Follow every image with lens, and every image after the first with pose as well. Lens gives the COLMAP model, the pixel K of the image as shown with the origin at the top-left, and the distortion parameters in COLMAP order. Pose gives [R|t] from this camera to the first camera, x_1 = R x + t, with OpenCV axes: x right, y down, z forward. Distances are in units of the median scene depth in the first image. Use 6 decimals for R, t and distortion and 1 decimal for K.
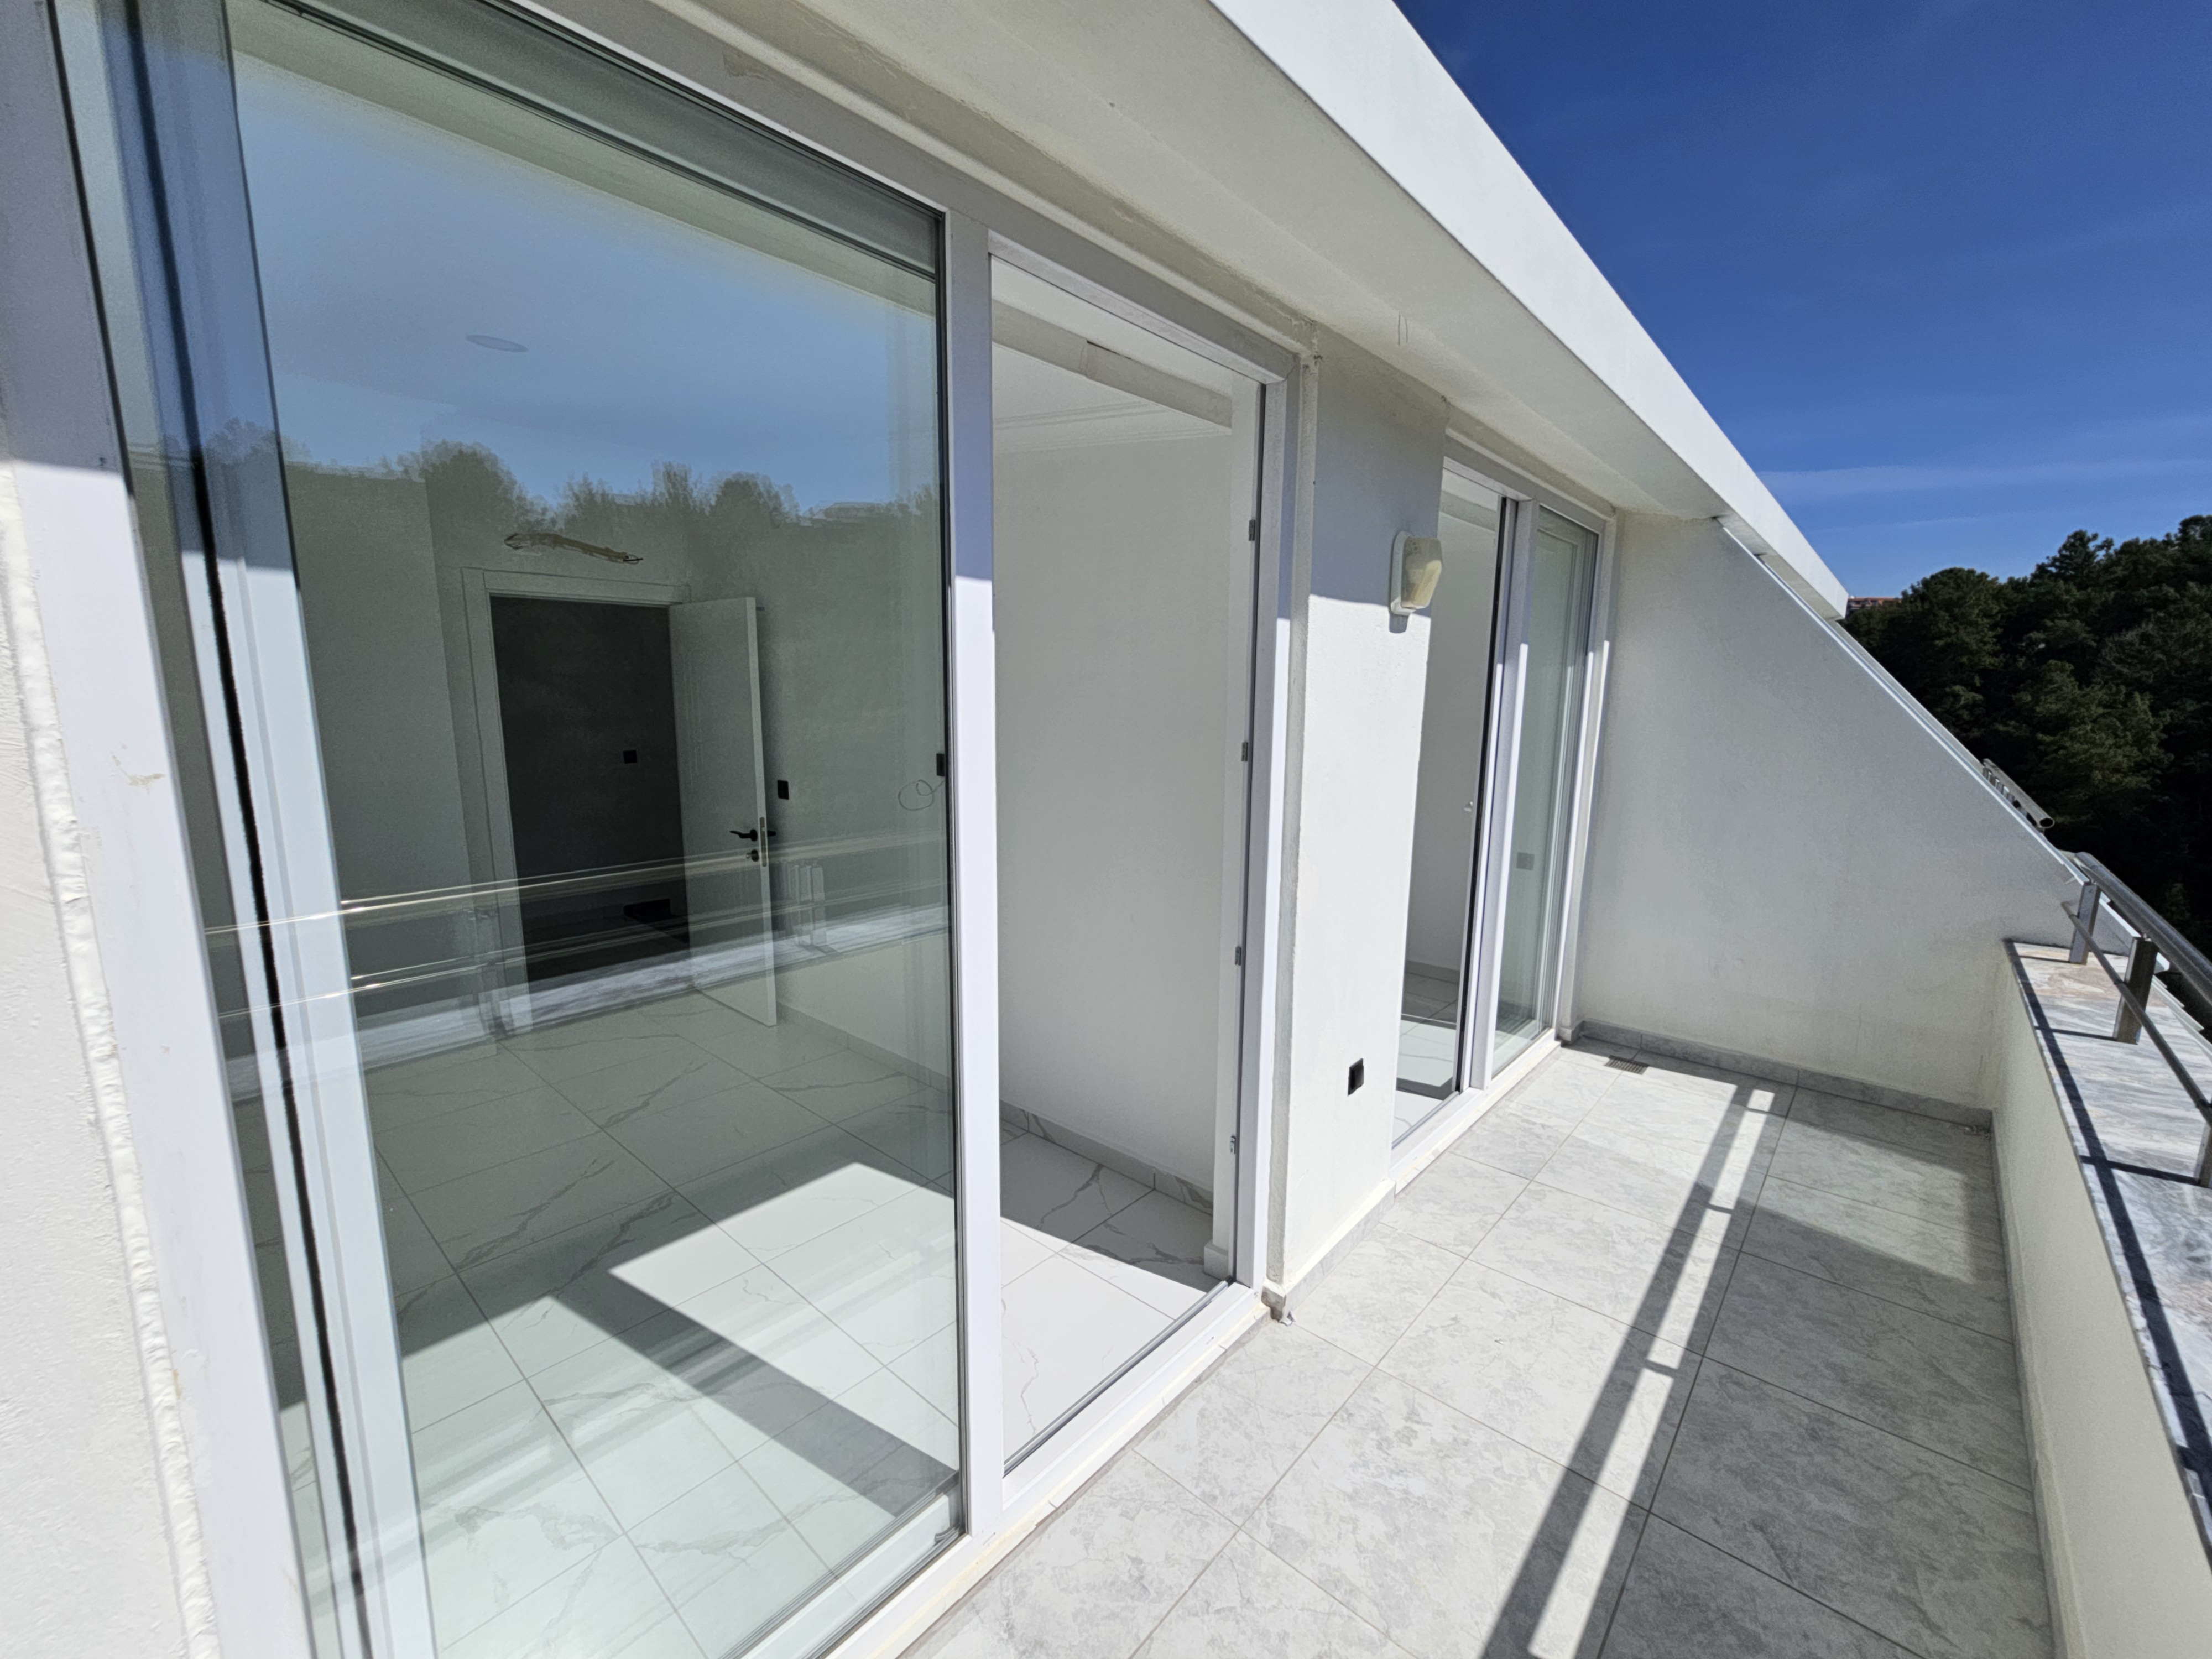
lens RADIAL K [[883.7, 0, 1082.9], [0, 883.7, 835.6], [0, 0, 1]] dist [-0.001372, -0.000035]
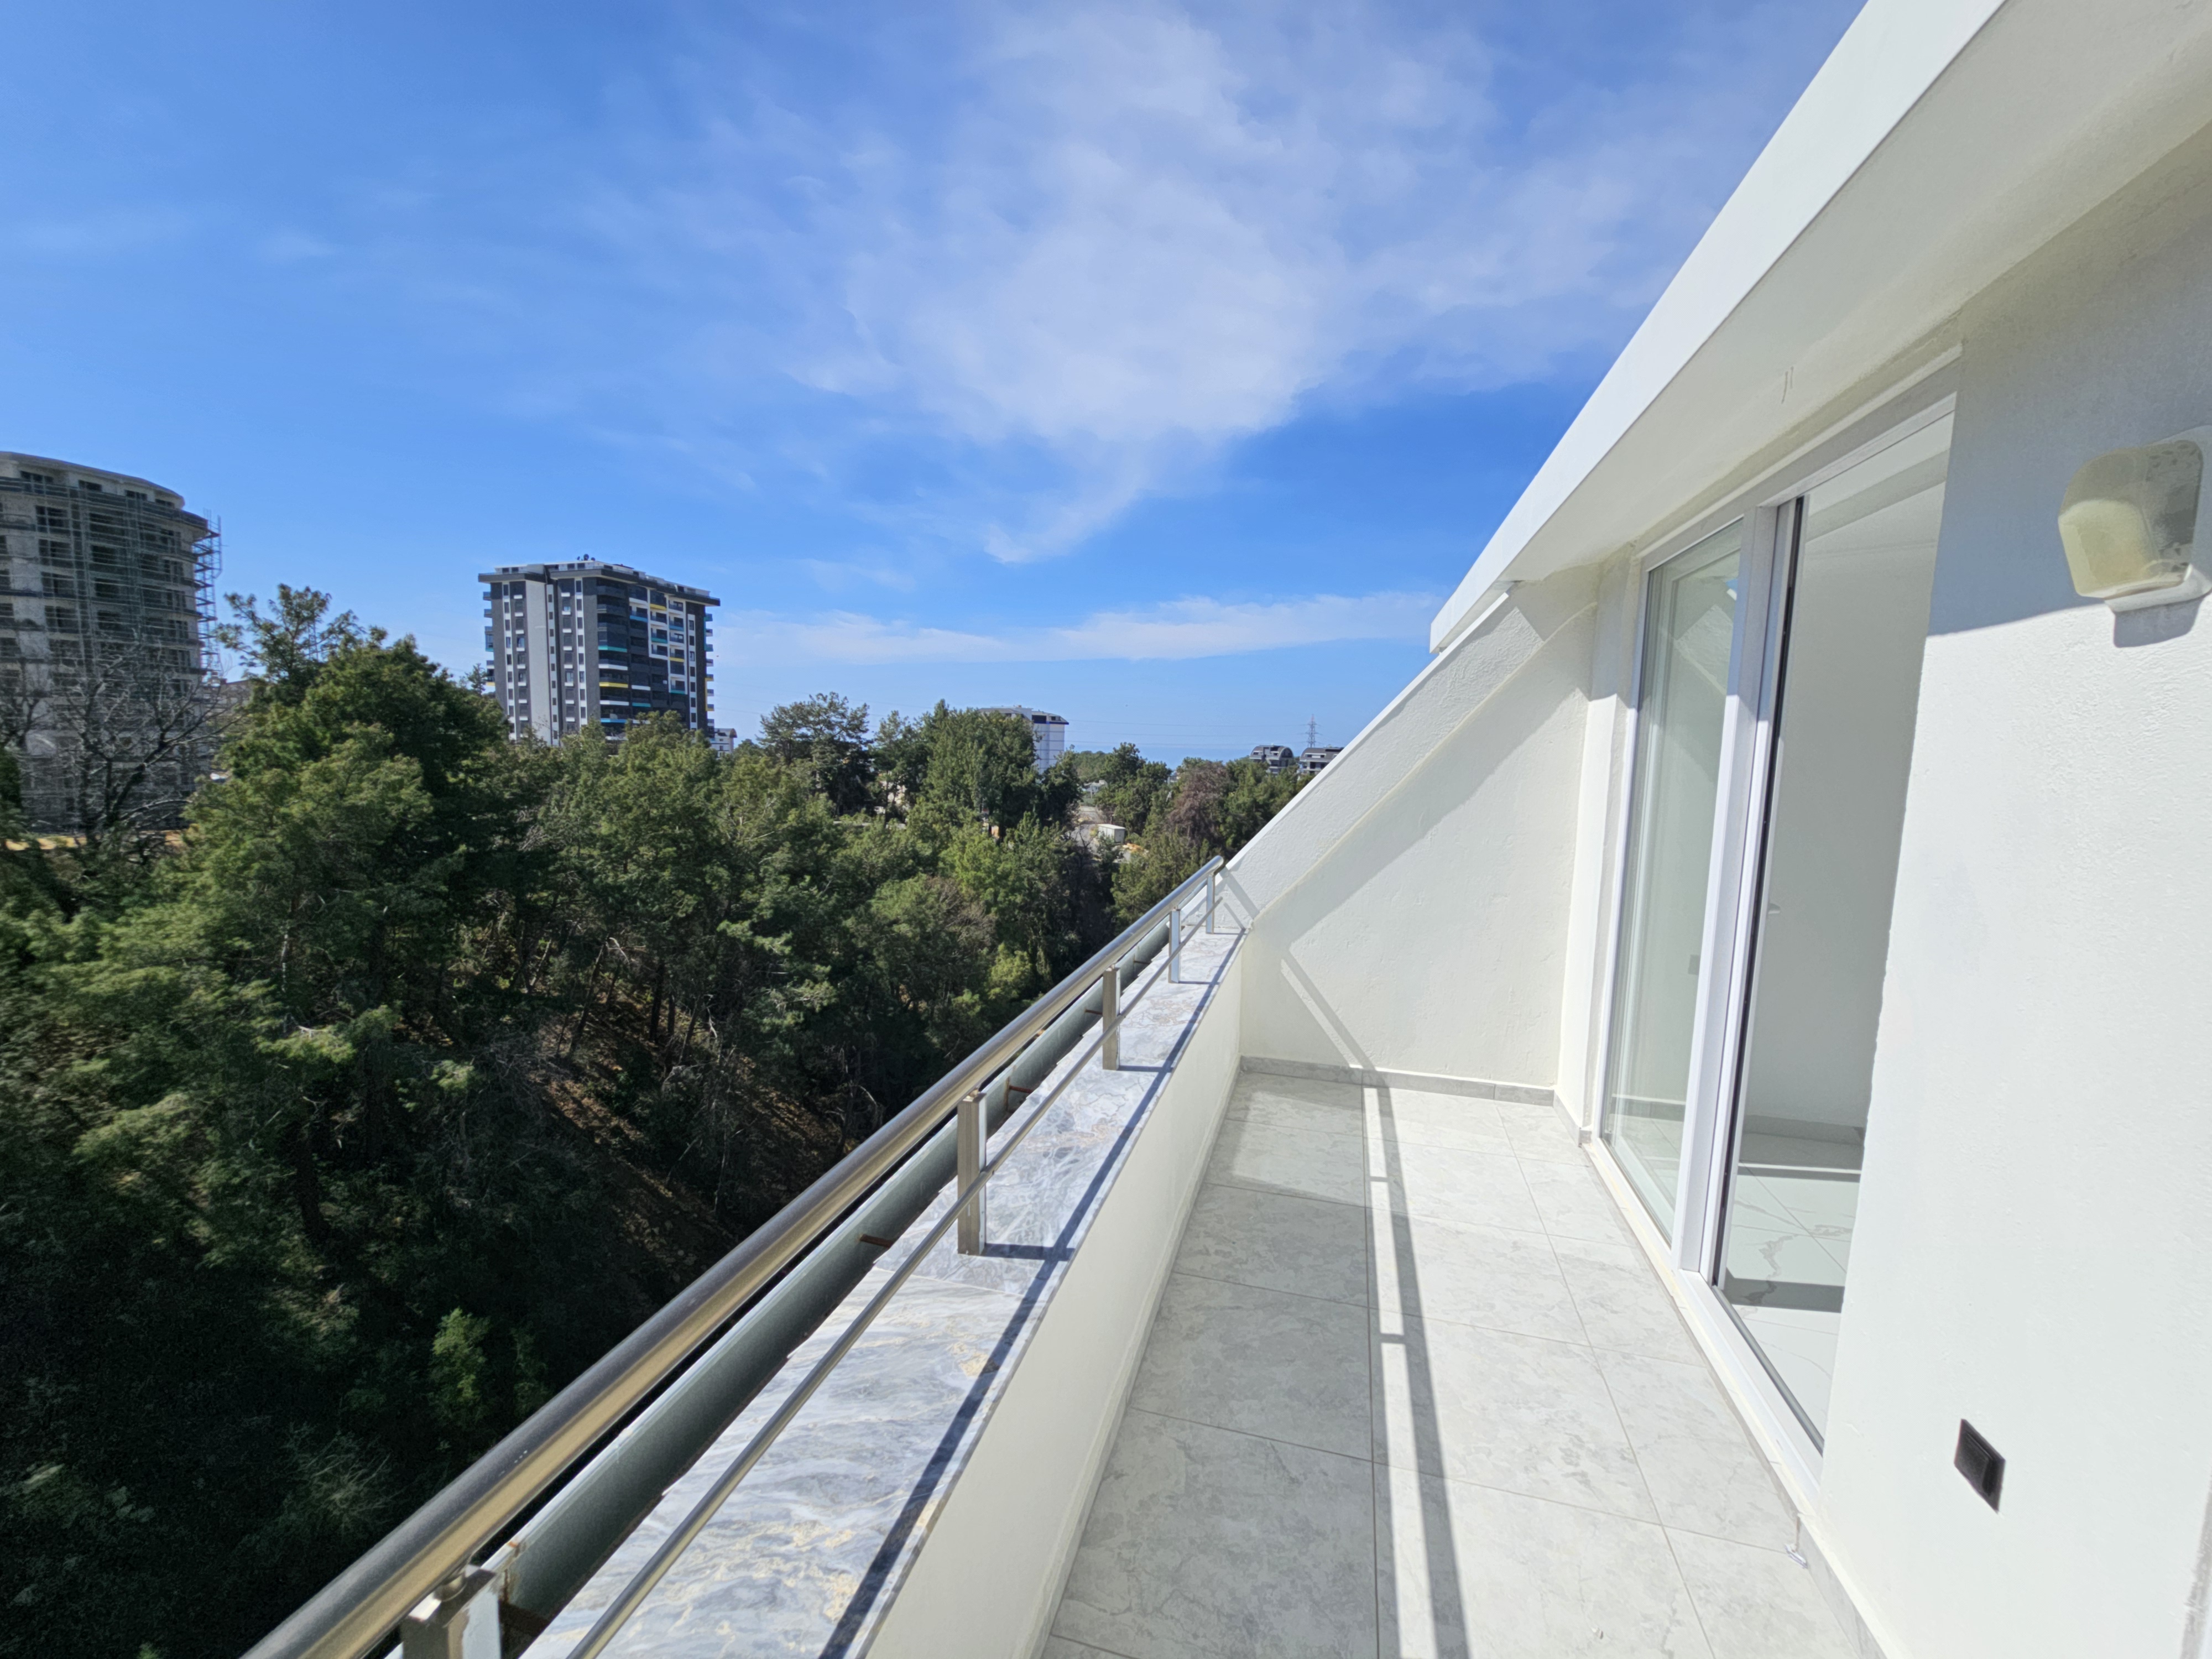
lens RADIAL K [[899.8, 0, 1111.2], [0, 899.8, 835.2], [0, 0, 1]] dist [-0.000124, -0.000573]
pose [[-0.876210, 0.003654, -0.481916, 1.319245], [-0.134368, 0.958466, 0.251572, -0.196631], [0.462819, 0.285184, -0.839326, 1.412305]]
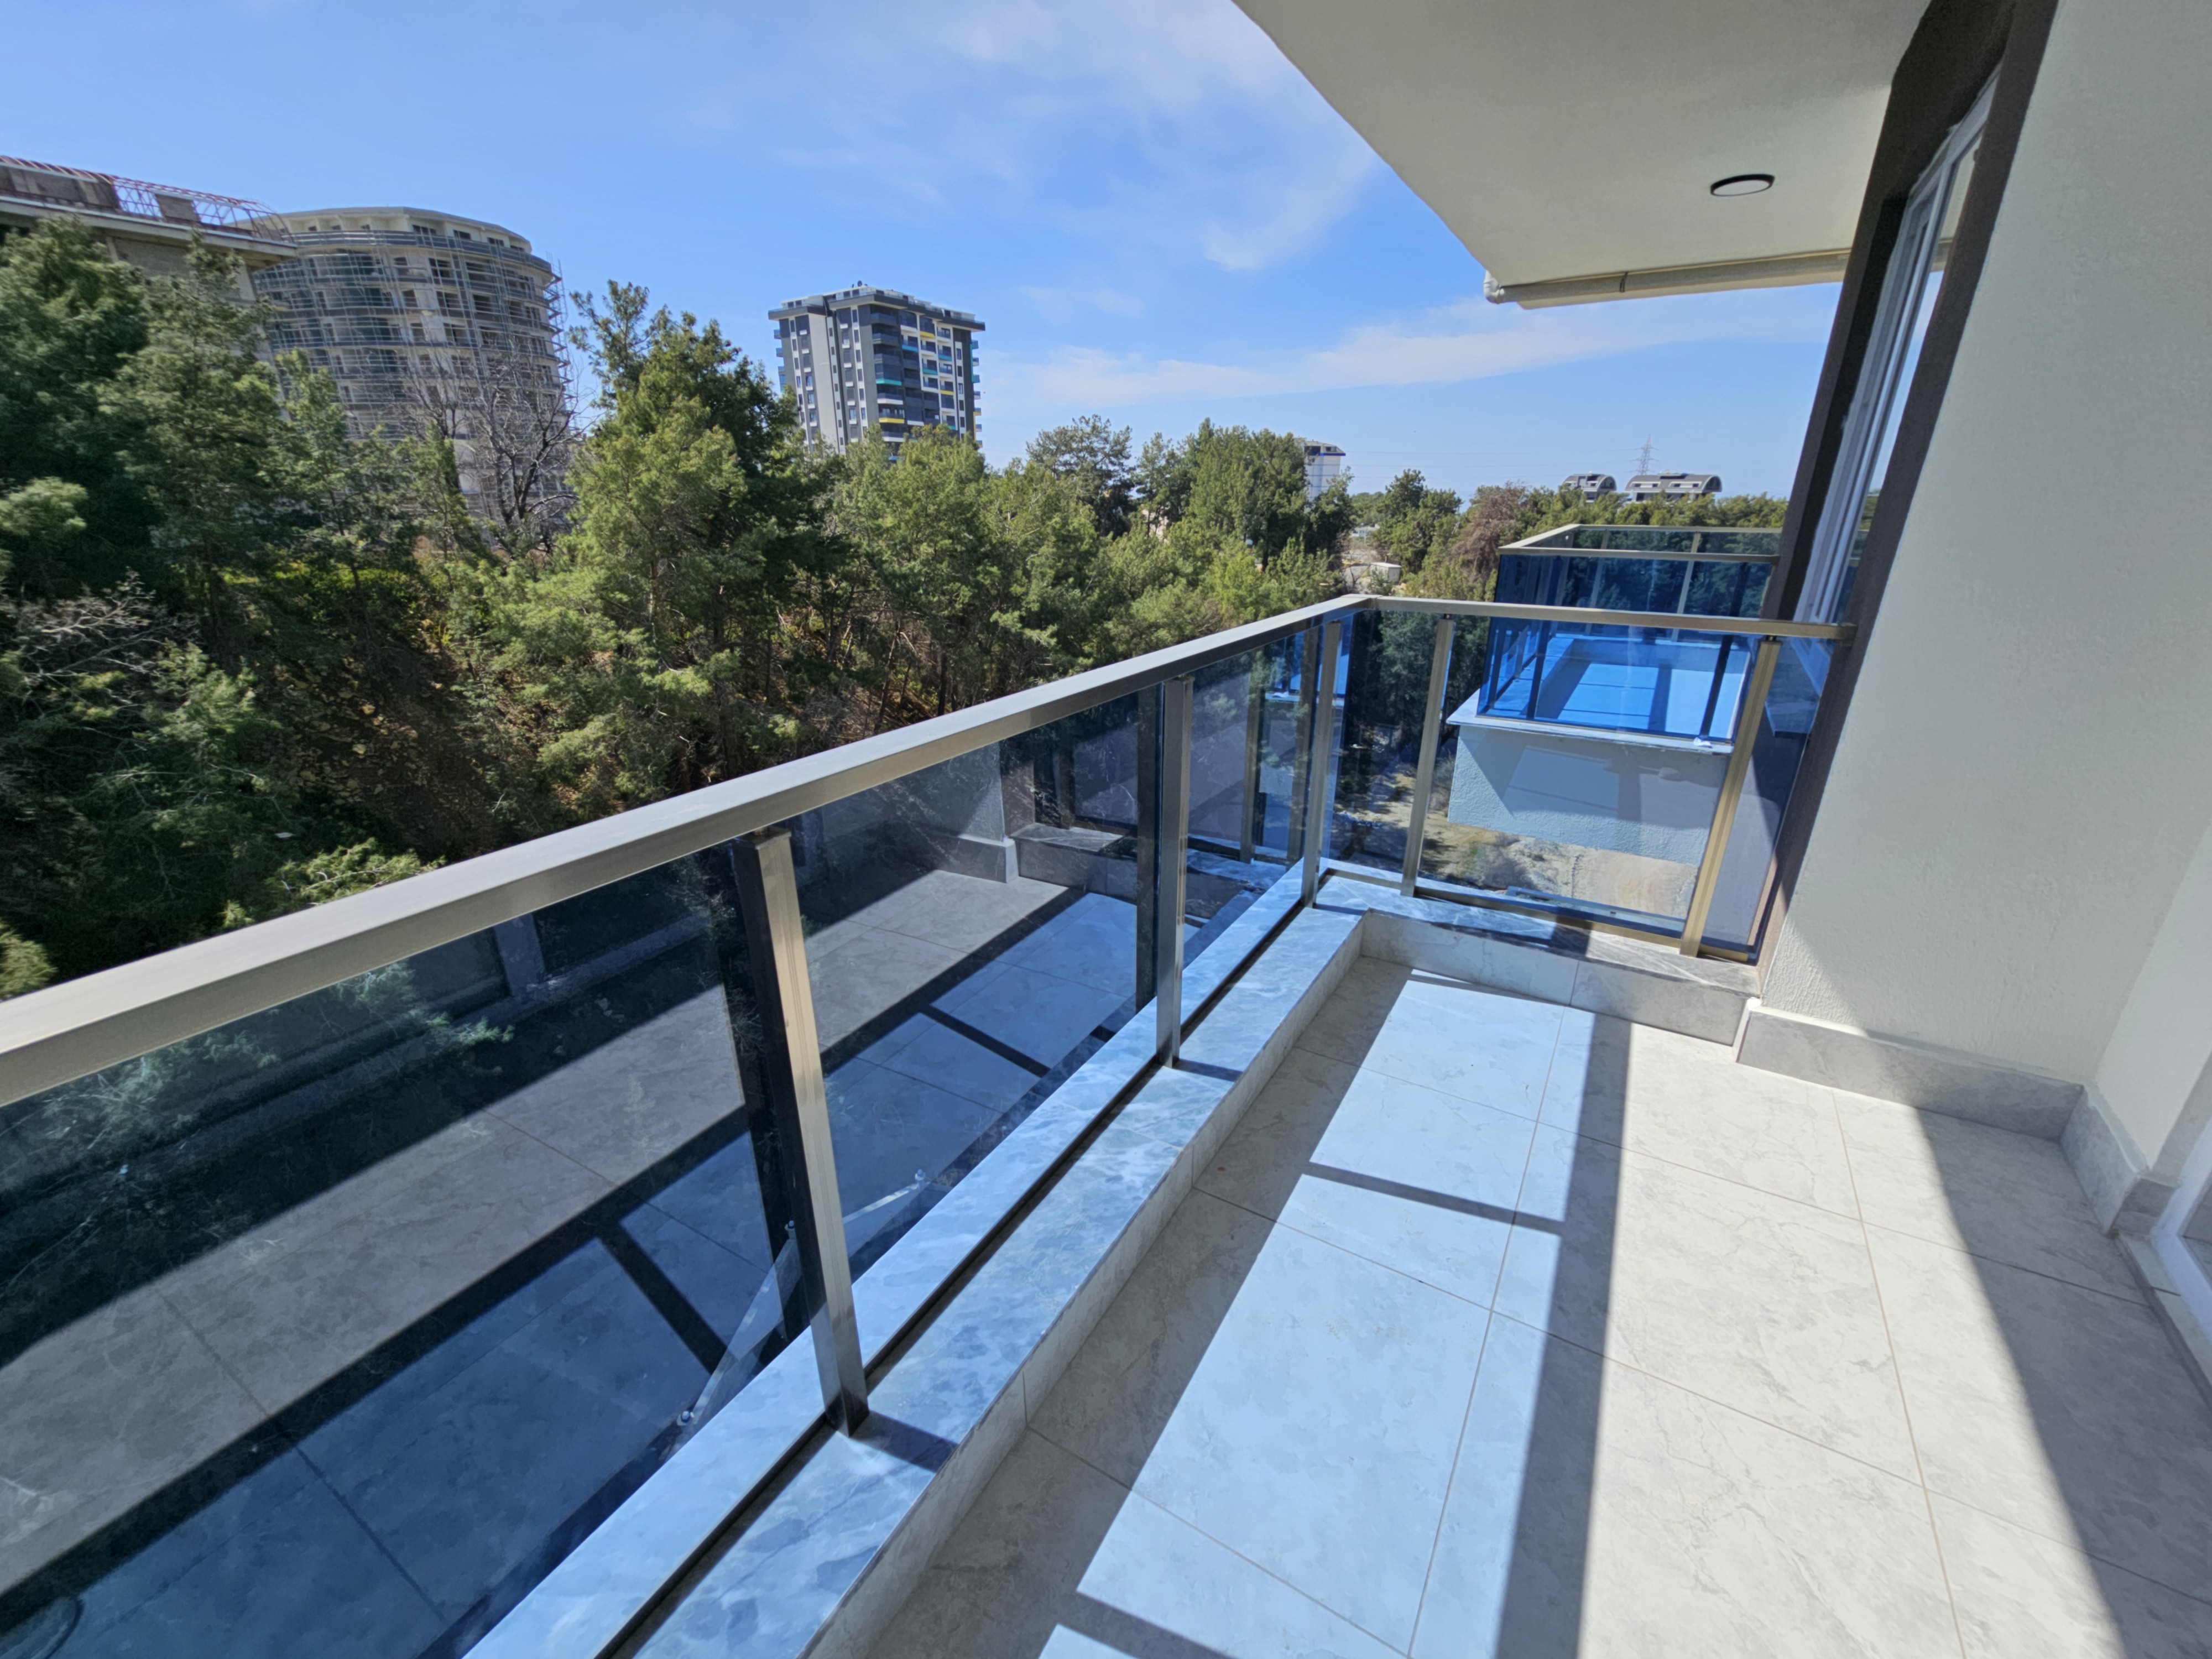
lens RADIAL K [[903.1, 0, 1112.3], [0, 903.1, 839.1], [0, 0, 1]] dist [-0.001330, -0.000706]
pose [[-0.975749, 0.053538, -0.212244, 1.319829], [-0.065776, 0.853099, 0.517586, -0.149230], [0.208775, 0.518995, -0.828889, 1.431150]]
